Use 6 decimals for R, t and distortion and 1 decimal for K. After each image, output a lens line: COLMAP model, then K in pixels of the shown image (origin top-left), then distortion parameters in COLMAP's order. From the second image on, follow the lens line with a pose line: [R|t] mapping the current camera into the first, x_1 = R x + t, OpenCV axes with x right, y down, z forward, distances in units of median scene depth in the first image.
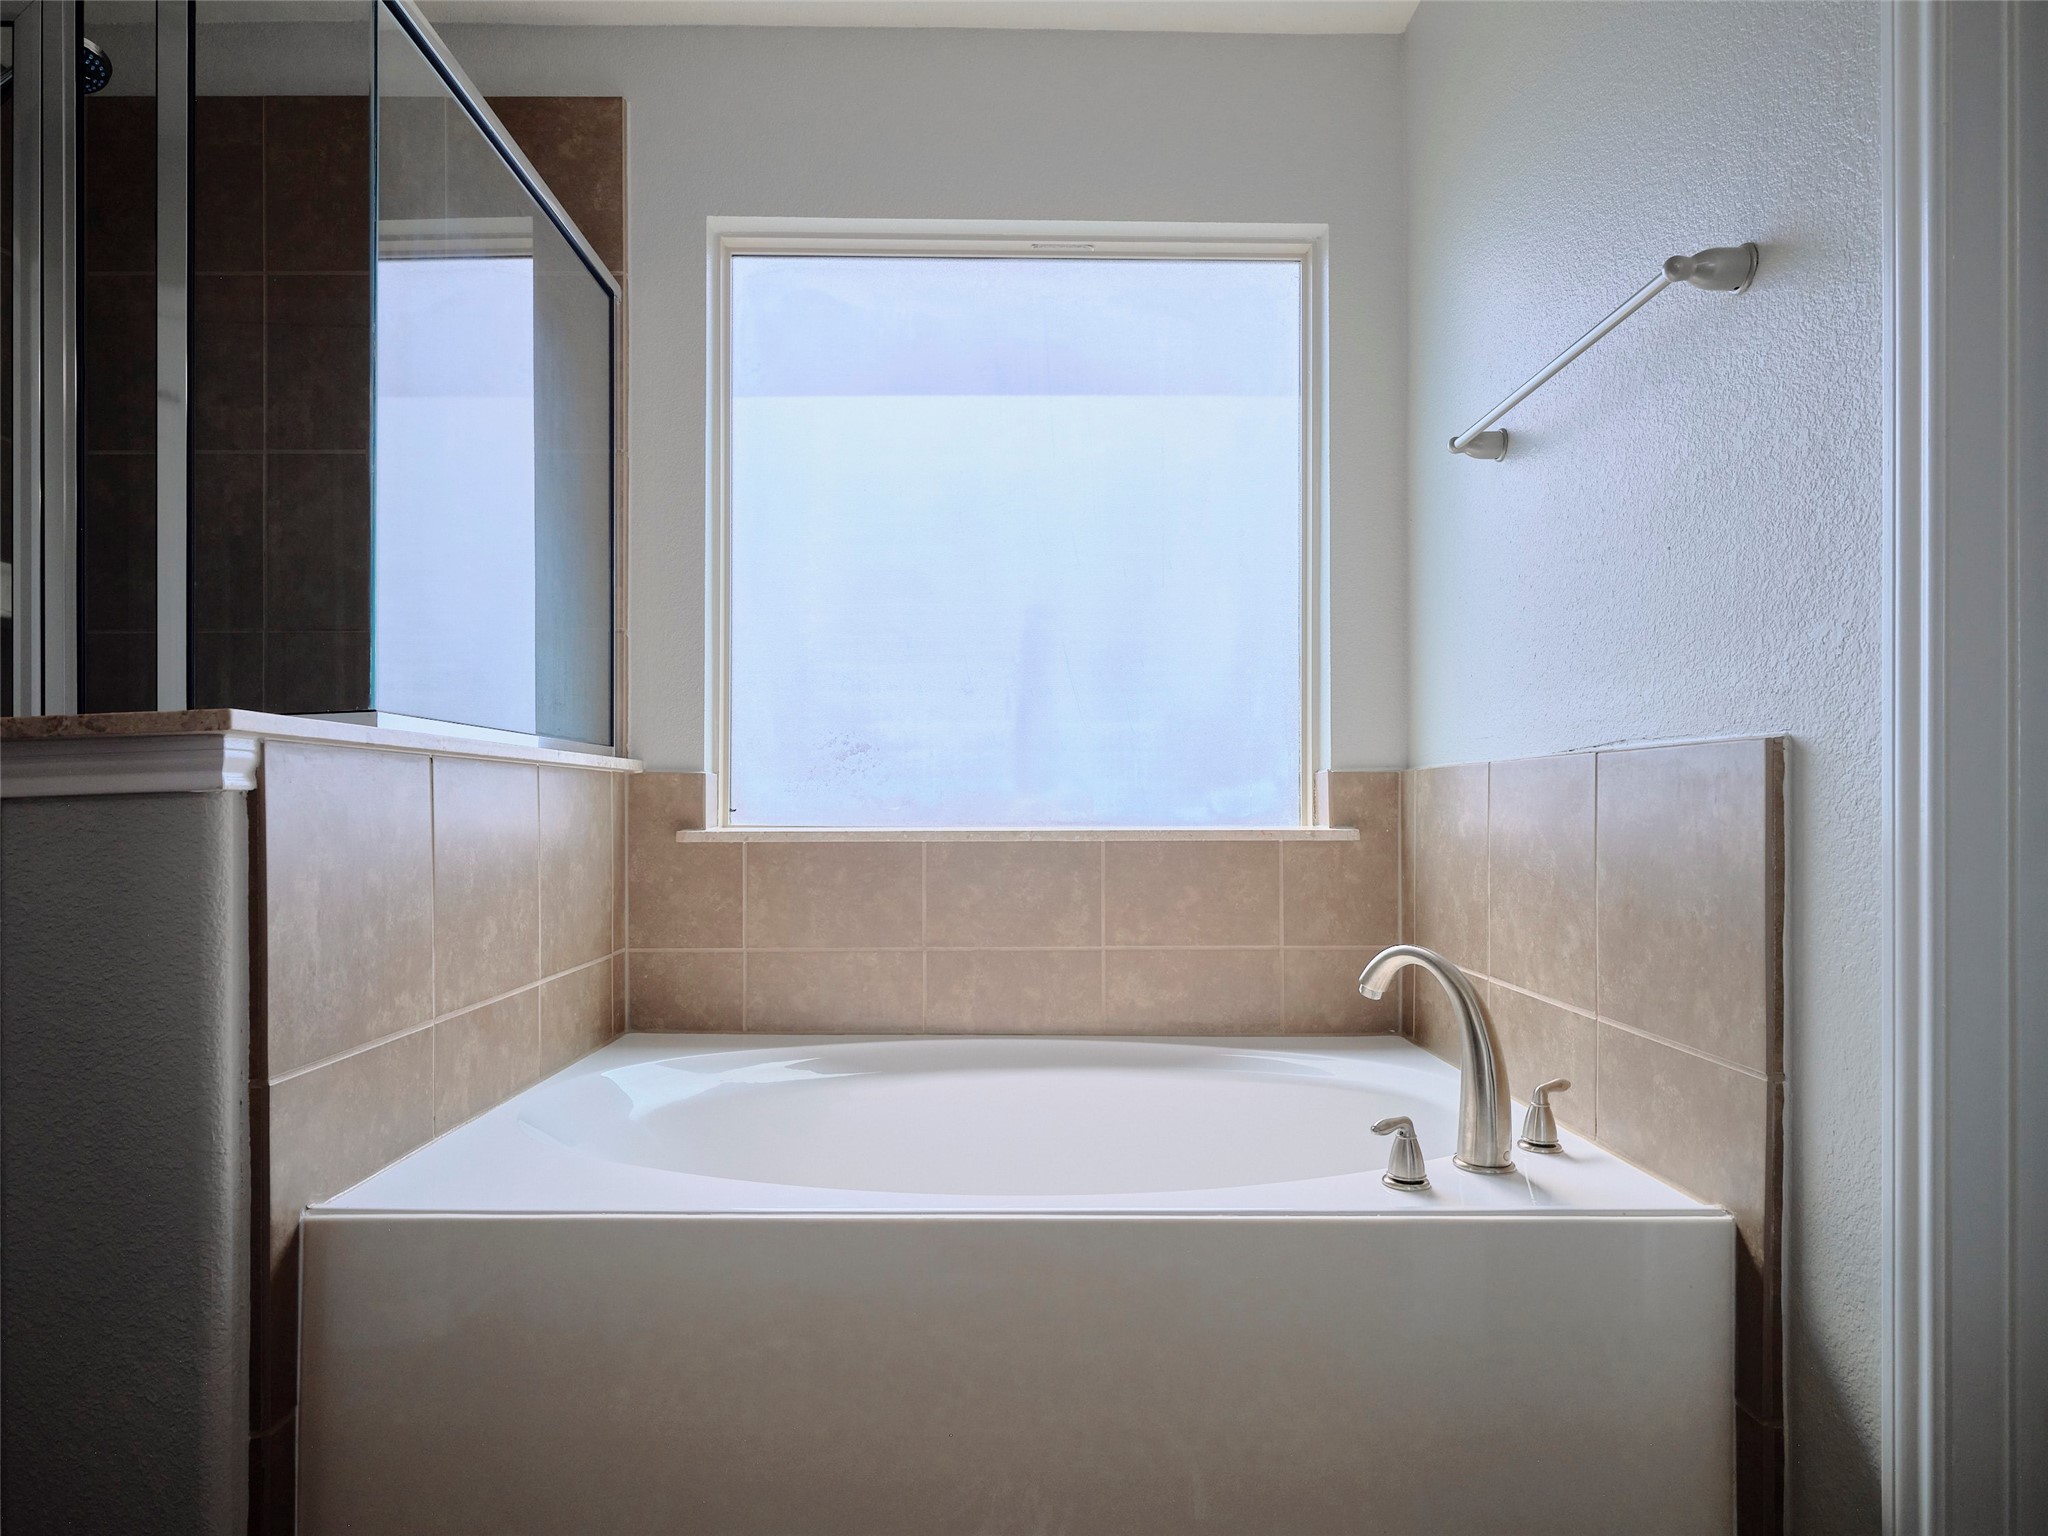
lens RADIAL K [[1190.0, 0, 1023.7], [0, 1190.0, 808.0], [0, 0, 1]] dist [-0.000071, -0.000194]
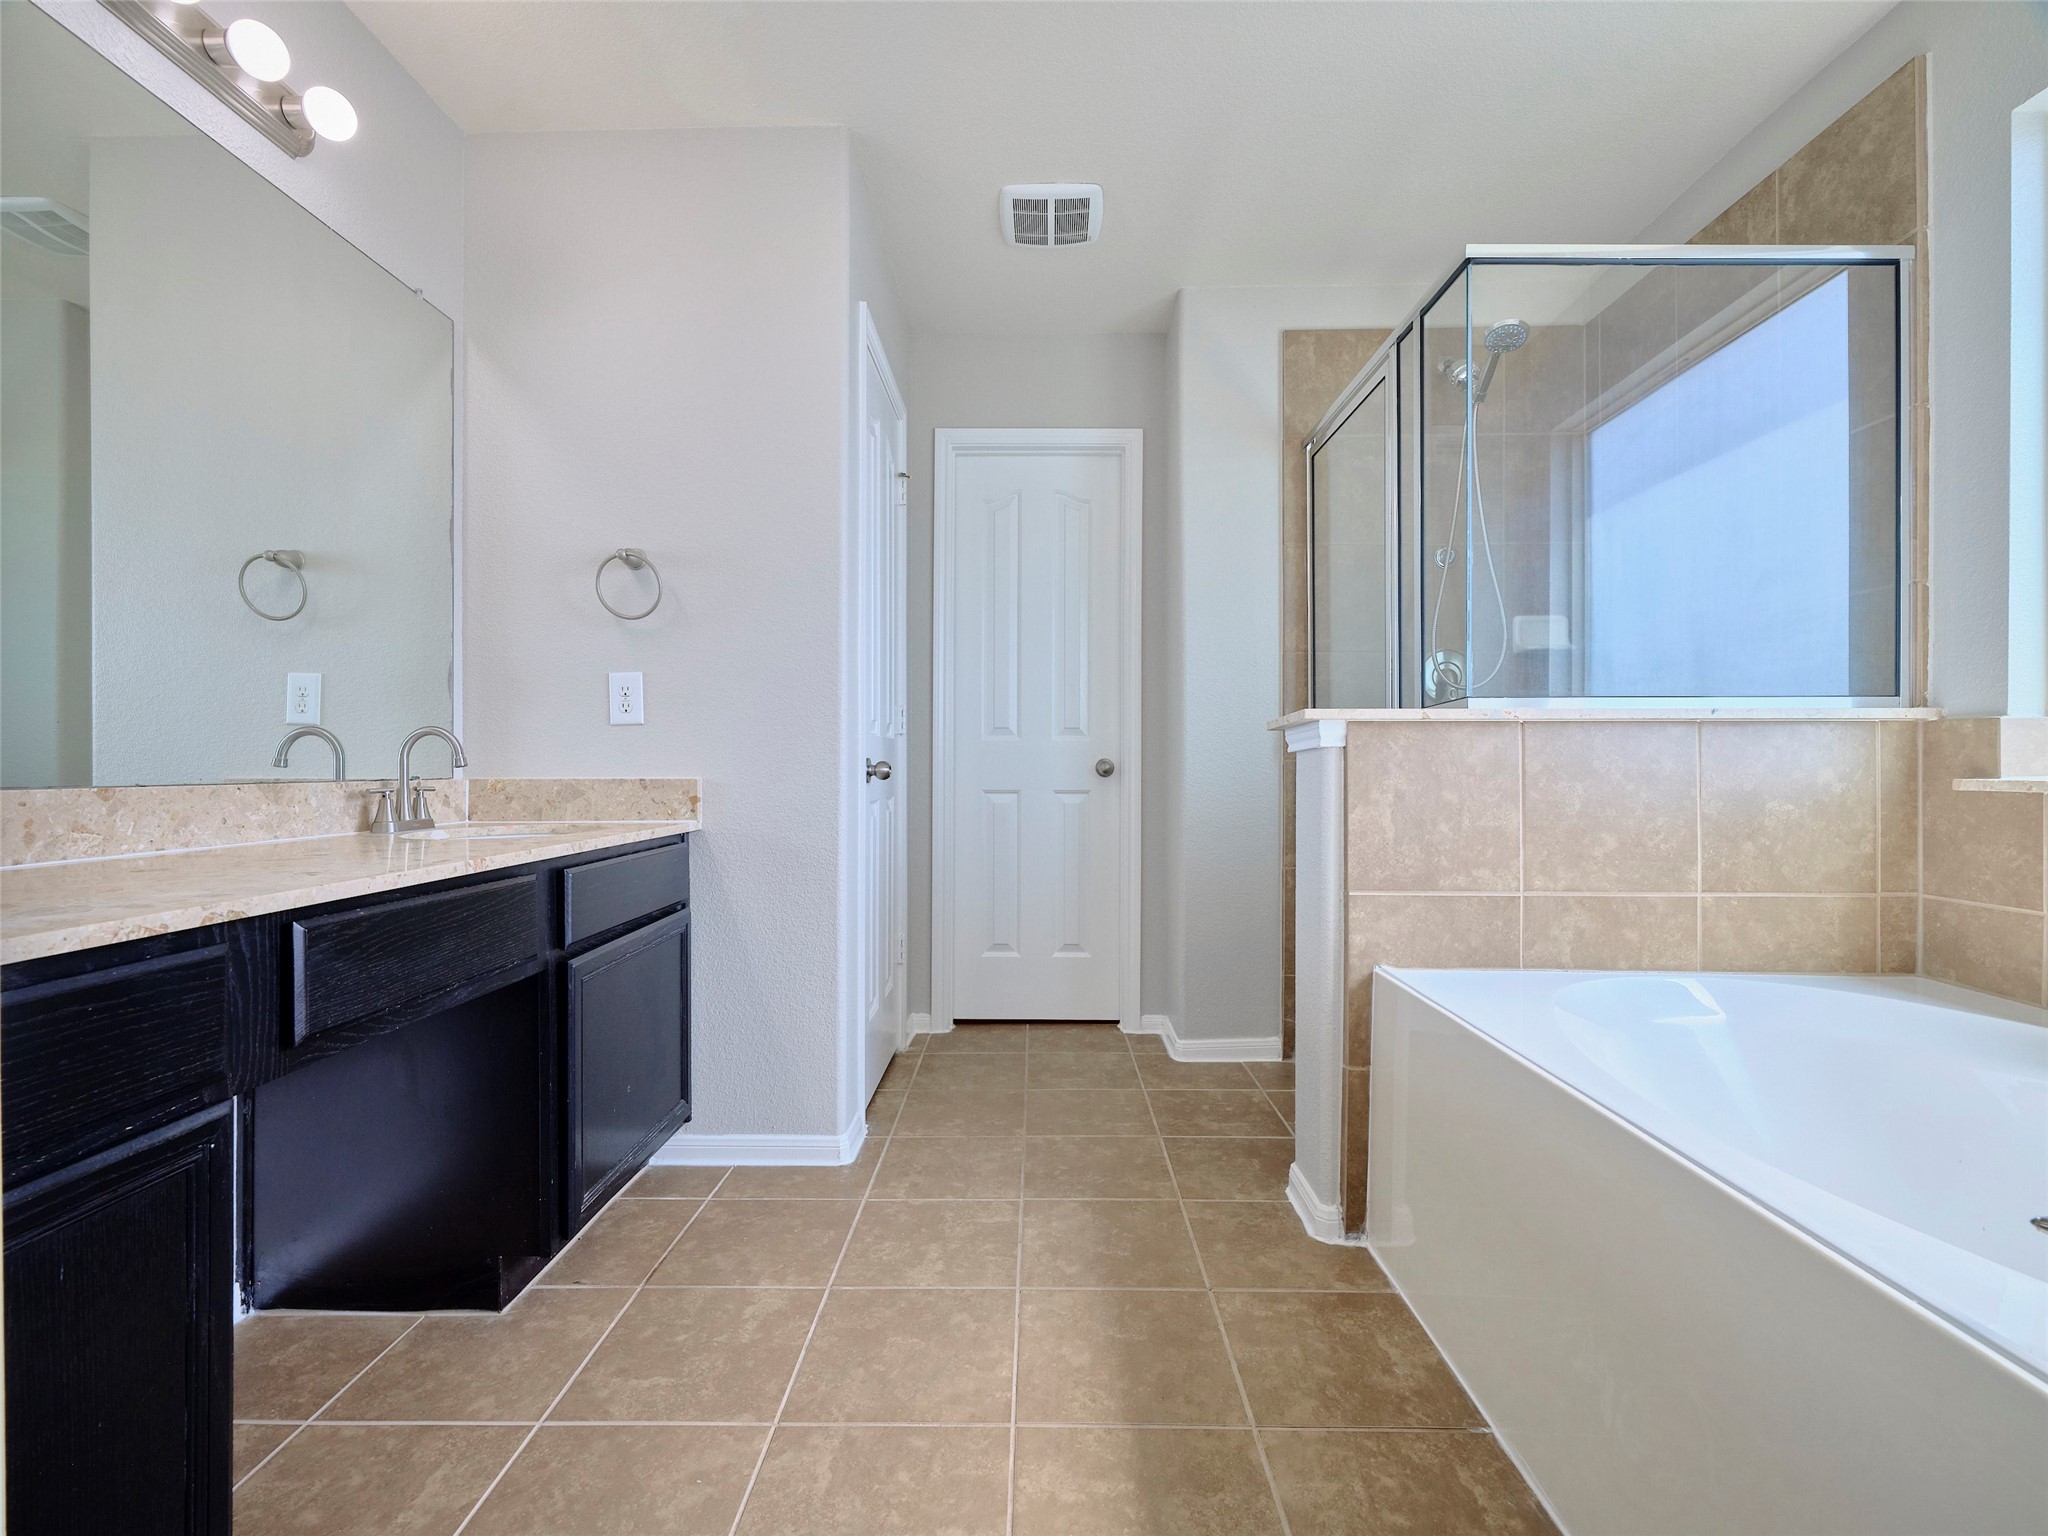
lens RADIAL K [[931.8, 0, 1013.9], [0, 931.8, 775.1], [0, 0, 1]] dist [-0.000481, -0.000339]
pose [[-0.033712, 0.018237, -0.999265, 0.491285], [0.000172, 0.999834, 0.018242, 0.002176], [0.999432, 0.000443, -0.033710, 0.254621]]
